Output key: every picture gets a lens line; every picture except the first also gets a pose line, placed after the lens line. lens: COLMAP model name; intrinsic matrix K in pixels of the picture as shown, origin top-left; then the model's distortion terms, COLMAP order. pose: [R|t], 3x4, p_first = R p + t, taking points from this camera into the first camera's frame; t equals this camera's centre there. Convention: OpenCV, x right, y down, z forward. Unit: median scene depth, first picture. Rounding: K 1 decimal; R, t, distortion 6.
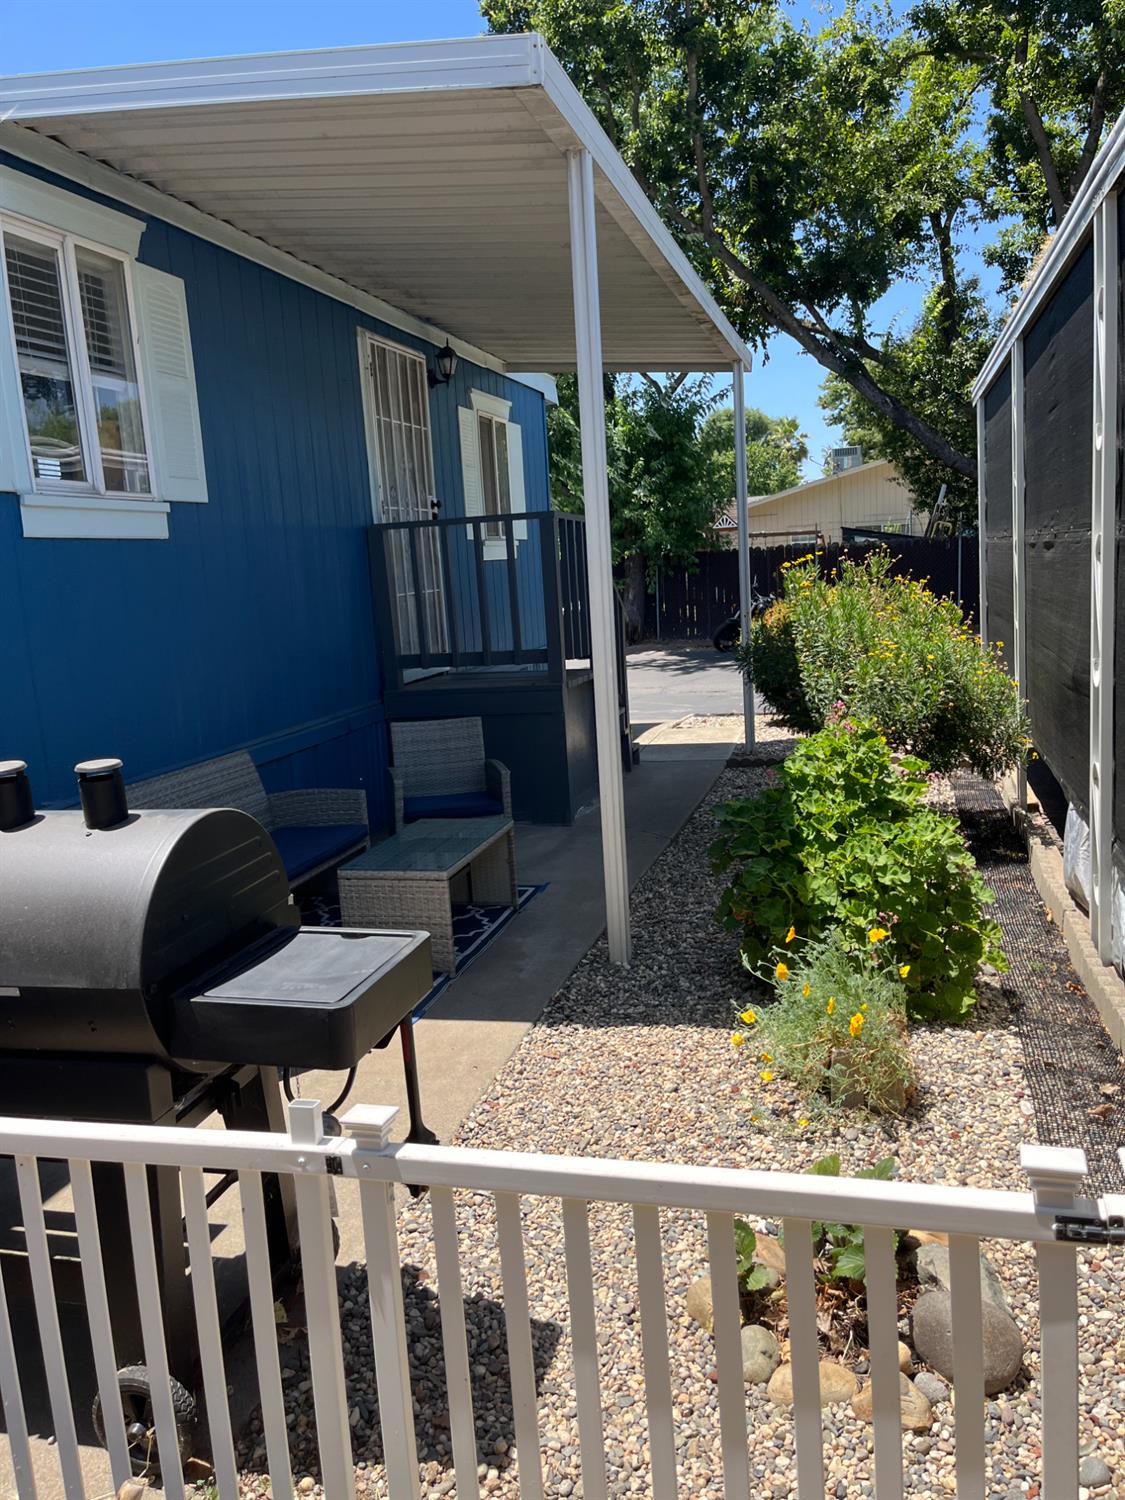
lens RADIAL K [[1149.7, 0, 573.2], [0, 1149.7, 755.0], [0, 0, 1]] dist [0.054261, -0.081948]
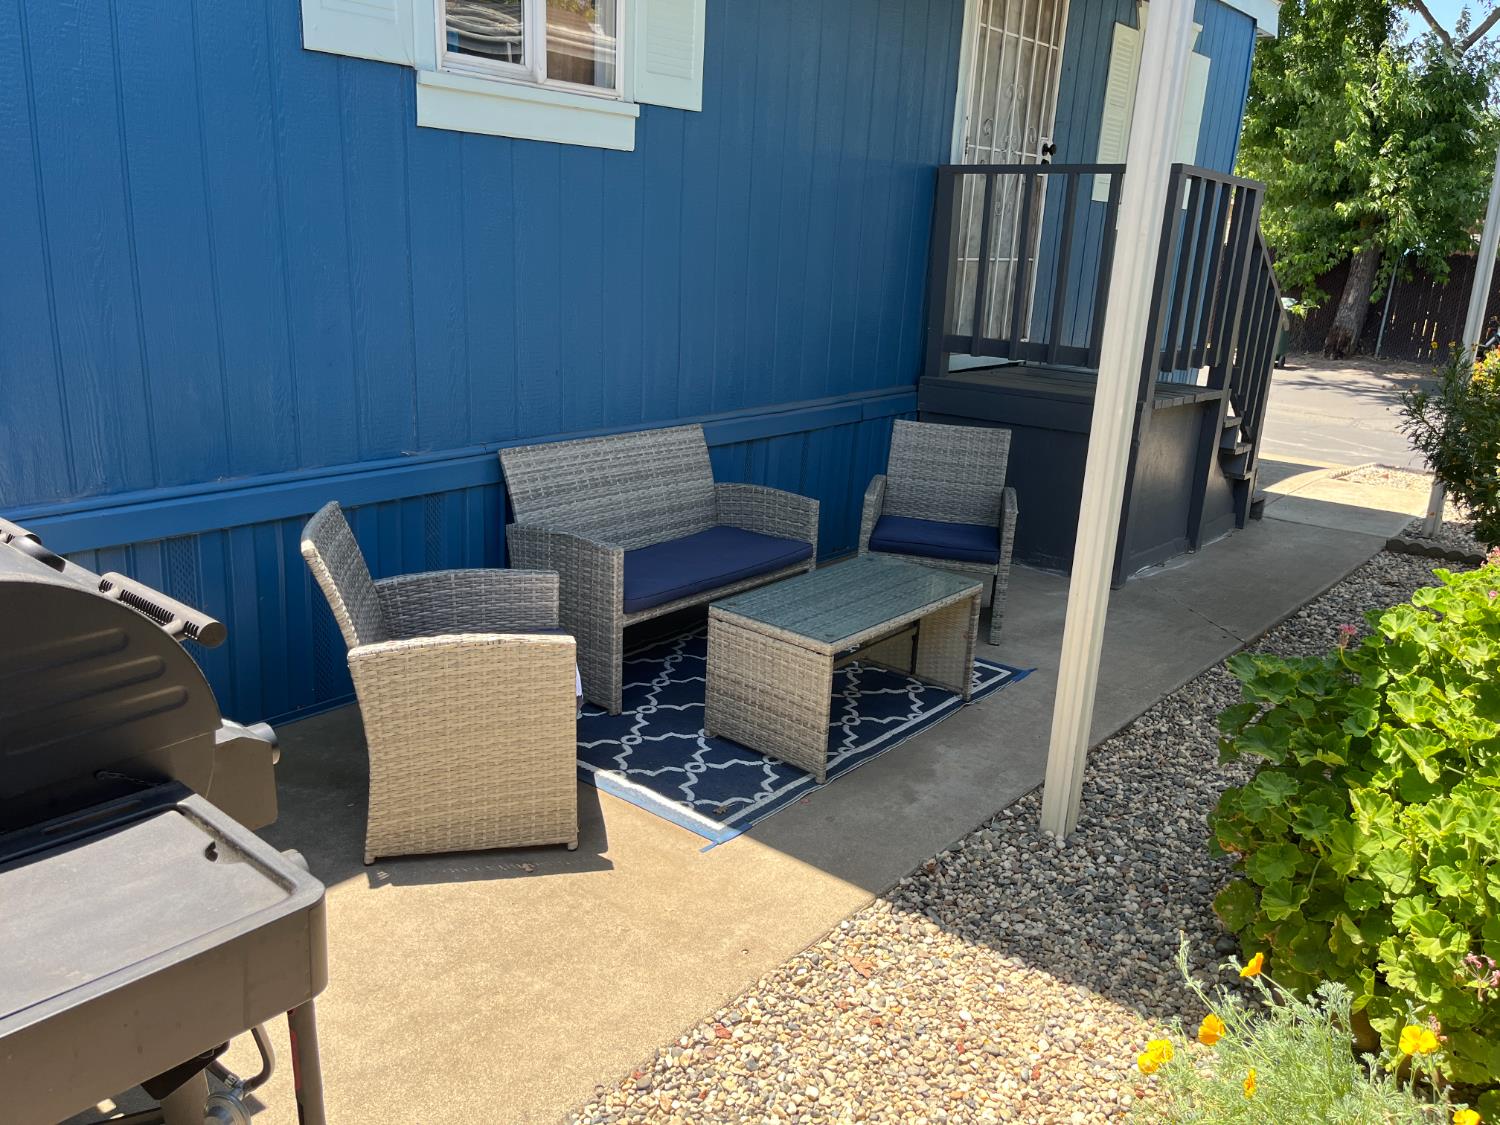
lens RADIAL K [[1149.7, 0, 737.2], [0, 1149.7, 562.3], [0, 0, 1]] dist [0.054261, -0.081948]
pose [[0.896055, 0.216997, -0.387296, 0.096419], [-0.169512, 0.973536, 0.153276, -0.046026], [0.410307, -0.071692, 0.909125, 0.290069]]
